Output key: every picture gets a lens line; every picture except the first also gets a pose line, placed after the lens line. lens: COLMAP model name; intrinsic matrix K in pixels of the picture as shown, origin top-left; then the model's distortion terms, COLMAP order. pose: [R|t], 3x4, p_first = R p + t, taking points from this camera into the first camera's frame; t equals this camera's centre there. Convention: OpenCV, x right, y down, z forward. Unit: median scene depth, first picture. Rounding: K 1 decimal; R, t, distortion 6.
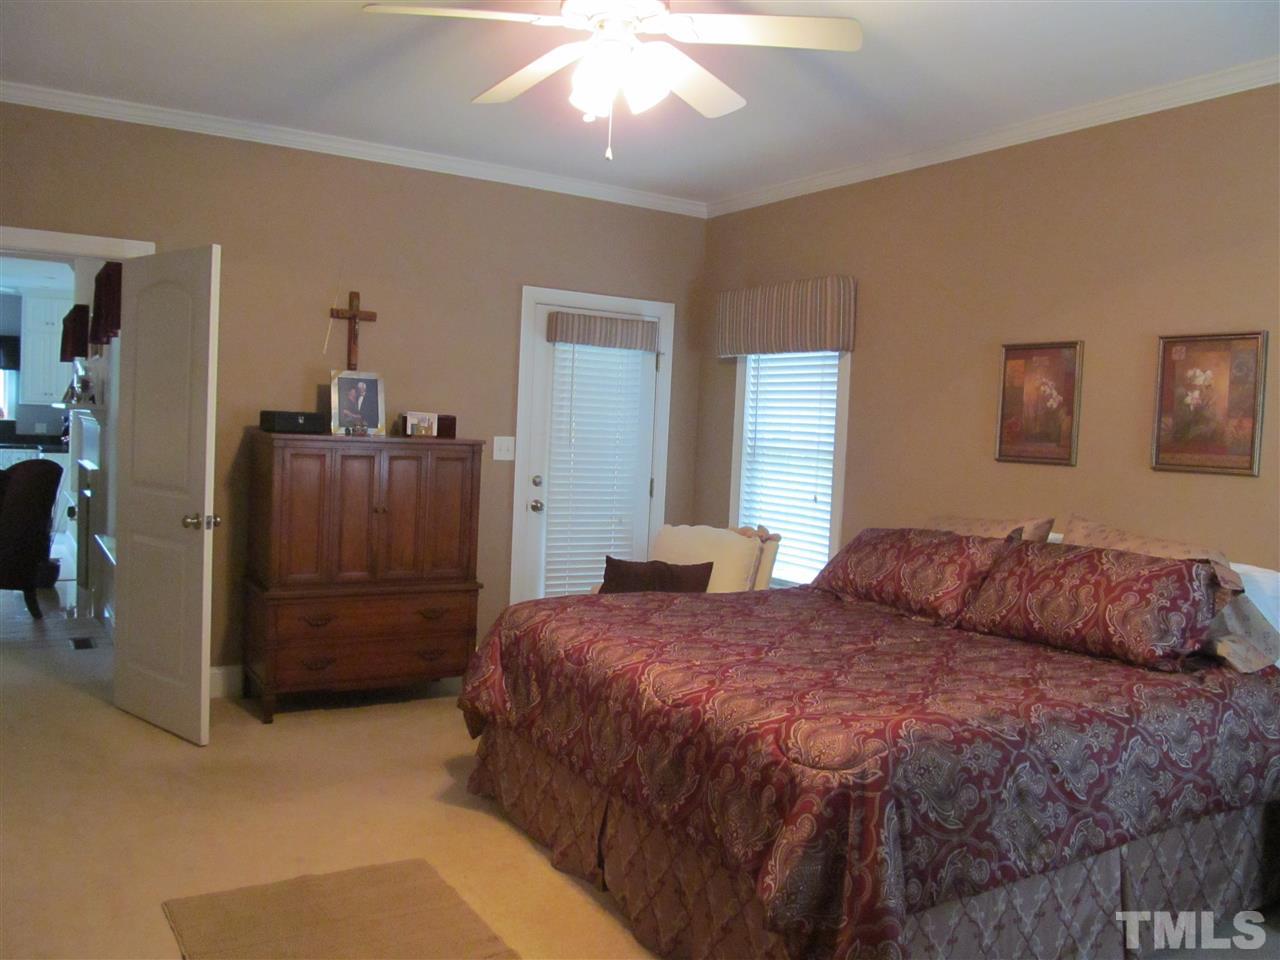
lens RADIAL K [[1062.1, 0, 640.3], [0, 1062.1, 477.3], [0, 0, 1]] dist [-0.058802, 0.013528]
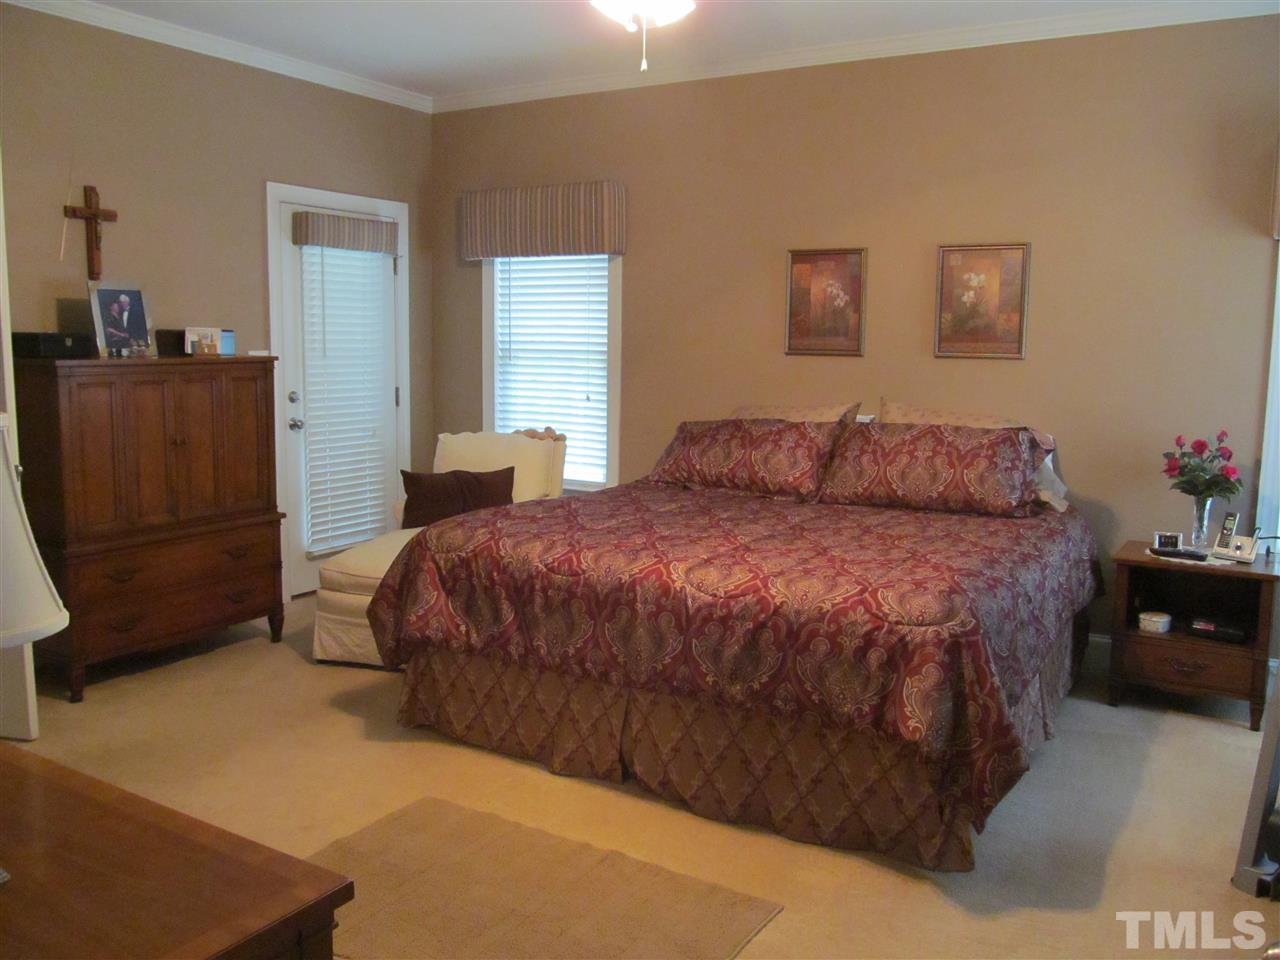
lens RADIAL K [[1062.1, 0, 638.6], [0, 1062.1, 478.7], [0, 0, 1]] dist [-0.058802, 0.013528]
pose [[0.887136, -0.095645, 0.451489, -0.342774], [0.049687, 0.992397, 0.112601, -0.020052], [-0.458826, -0.077459, 0.885143, 0.059689]]
